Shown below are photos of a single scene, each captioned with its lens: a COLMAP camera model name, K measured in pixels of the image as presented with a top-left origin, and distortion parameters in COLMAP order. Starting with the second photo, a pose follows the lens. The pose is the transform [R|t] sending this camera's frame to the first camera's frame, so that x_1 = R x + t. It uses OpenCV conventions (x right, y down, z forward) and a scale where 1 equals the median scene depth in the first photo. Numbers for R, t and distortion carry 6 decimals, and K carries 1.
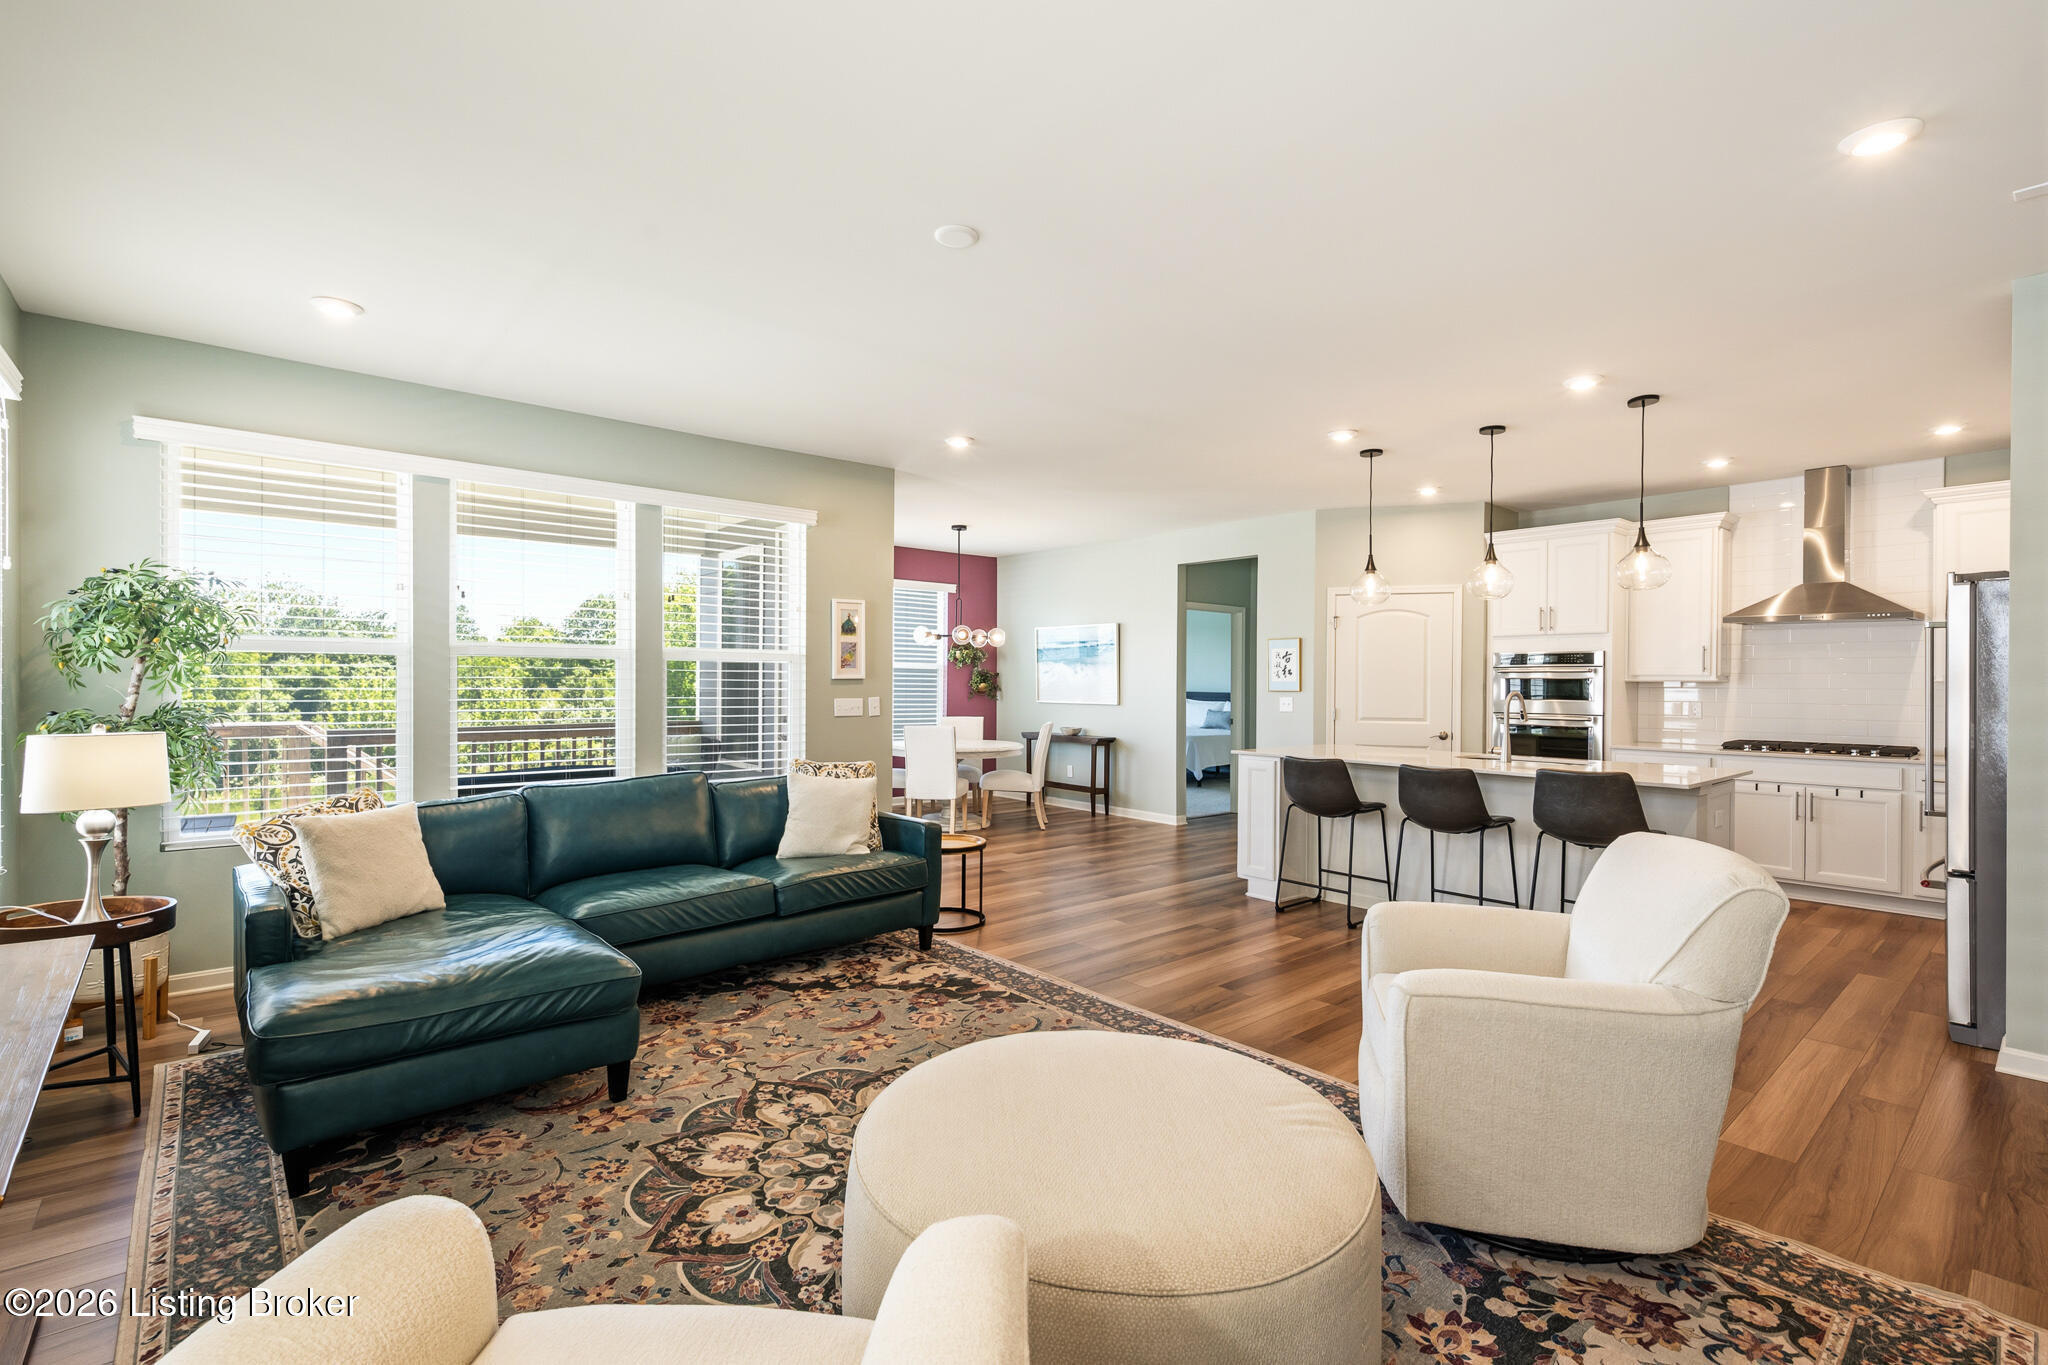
lens RADIAL K [[922.2, 0, 1023.5], [0, 922.2, 693.7], [0, 0, 1]] dist [0.002292, -0.000289]
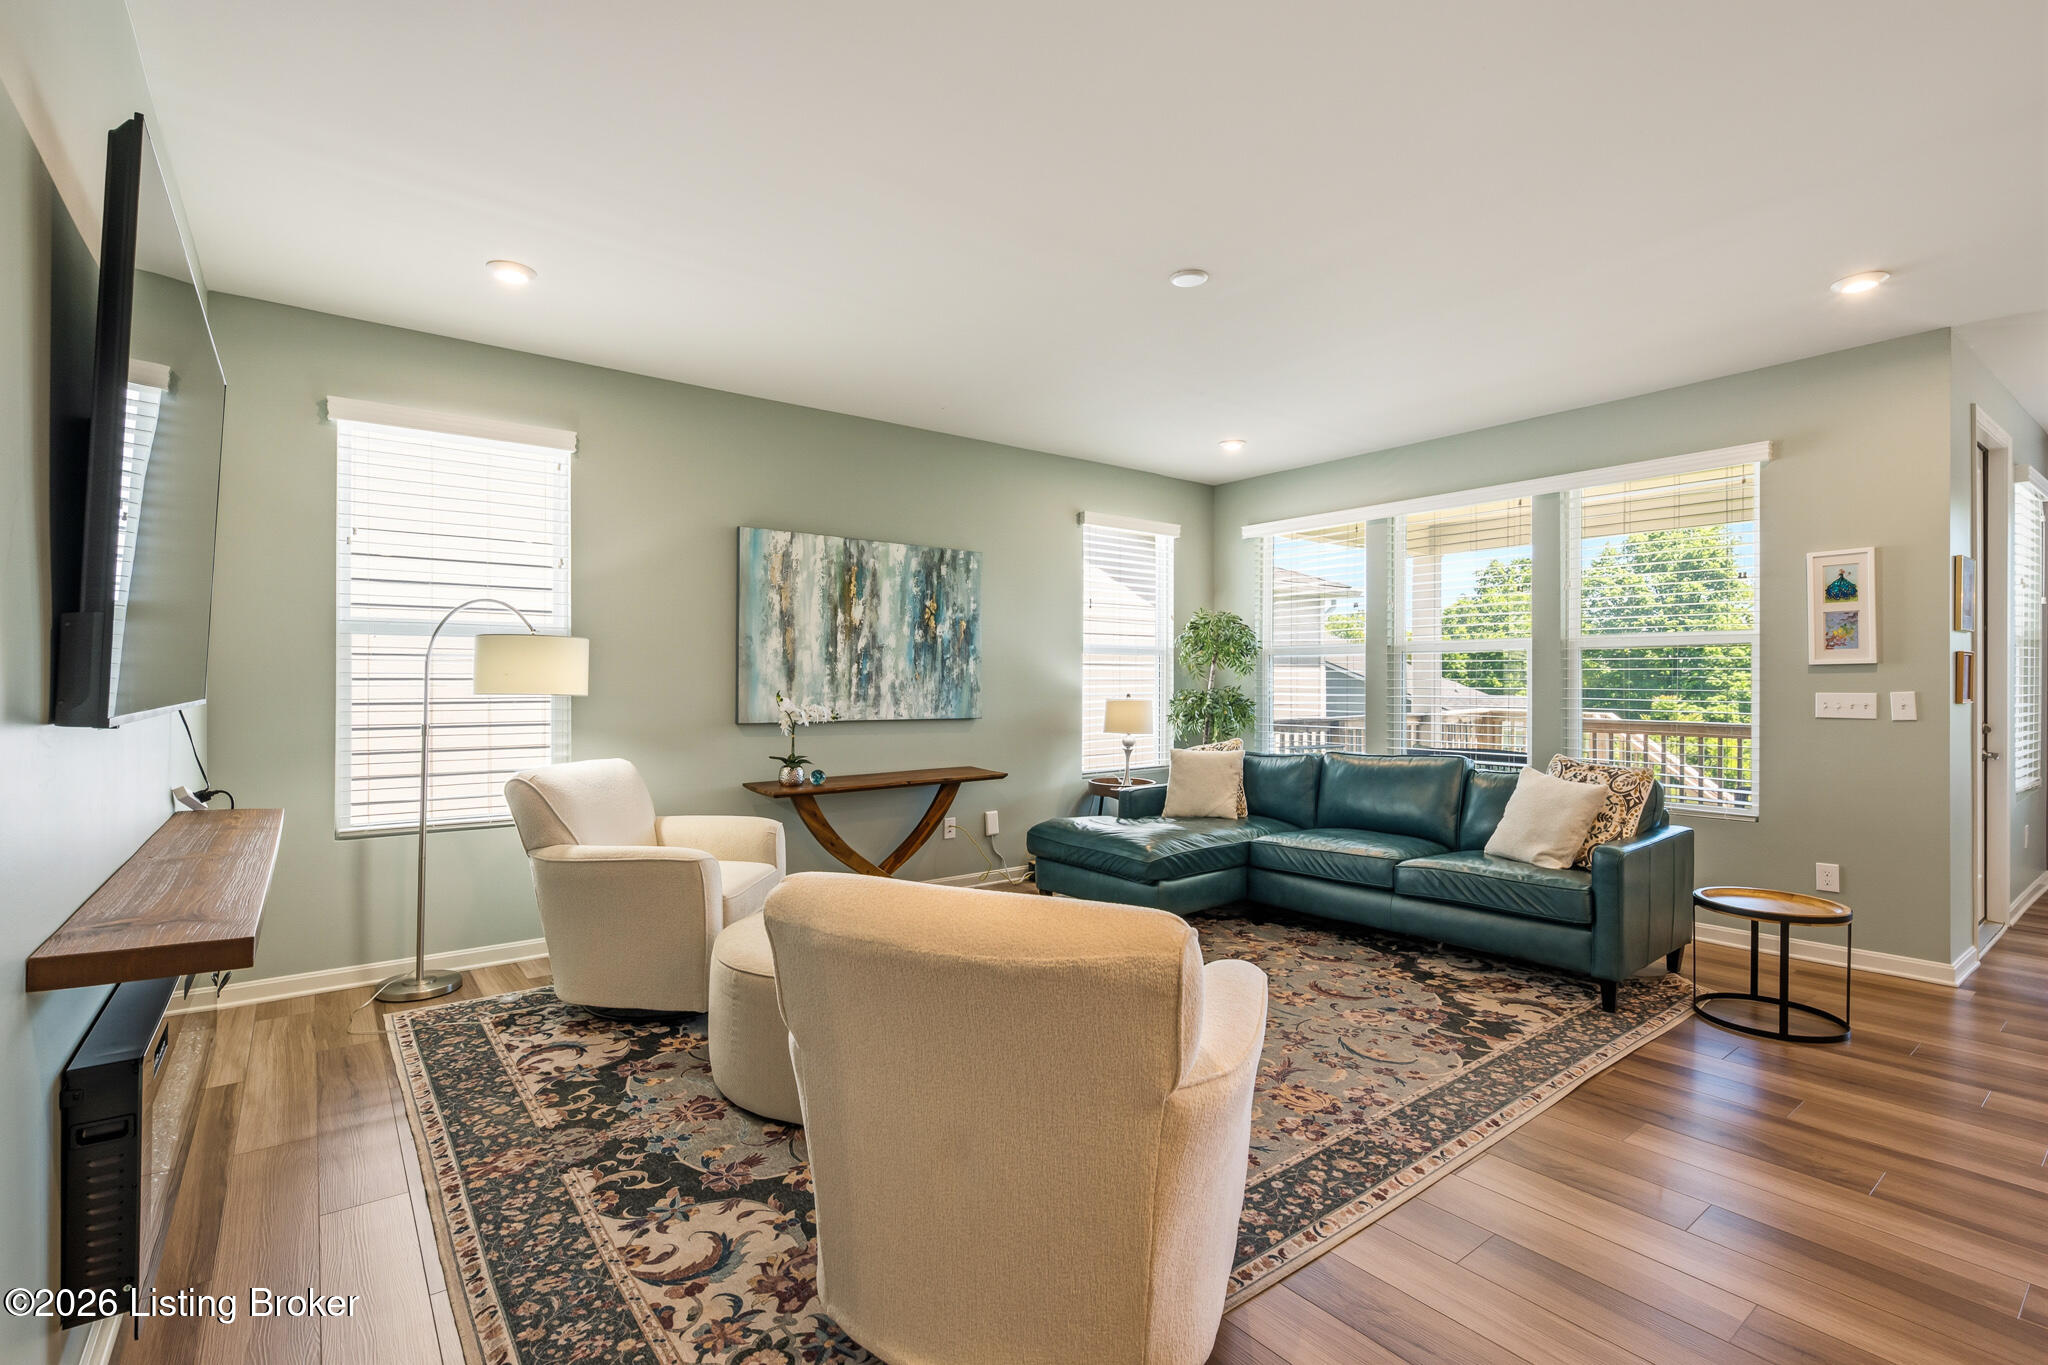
lens RADIAL K [[922.2, 0, 1013.5], [0, 922.2, 685.5], [0, 0, 1]] dist [0.002292, -0.000289]
pose [[-0.059715, -0.001121, -0.998215, 0.563690], [-0.013654, 0.999907, -0.000307, 0.008768], [0.998122, 0.013611, -0.059725, 0.438708]]
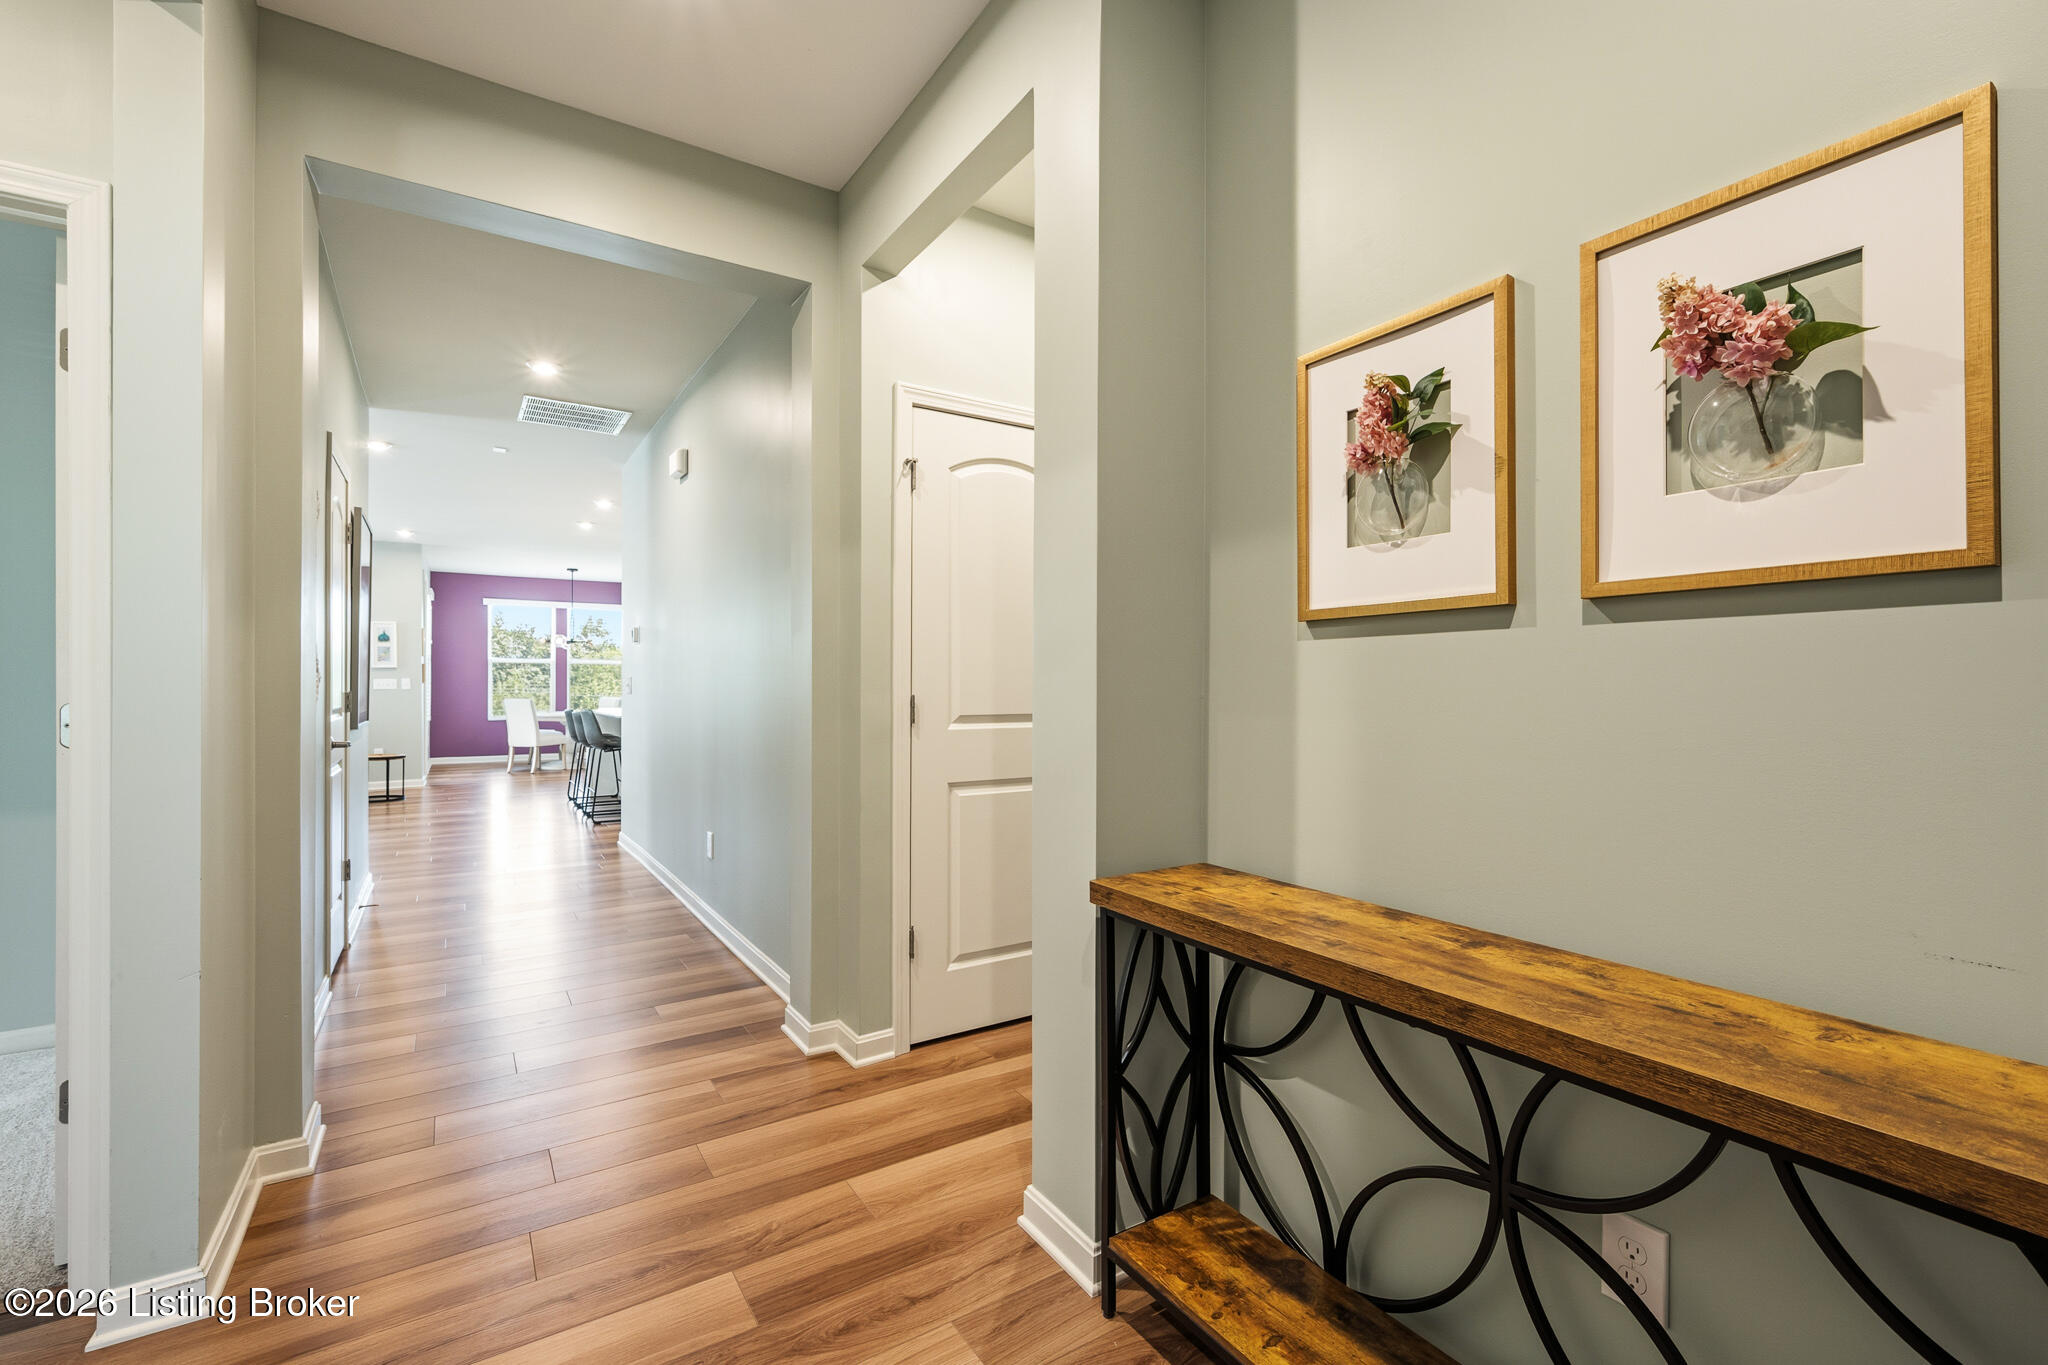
lens RADIAL K [[880.4, 0, 1031.4], [0, 880.4, 691.2], [0, 0, 1]] dist [-0.003495, 0.000322]
pose [[0.992184, -0.001916, -0.124769, 1.270718], [0.001148, 0.999980, -0.006221, 0.041123], [0.124778, 0.006029, 0.992166, -0.502146]]
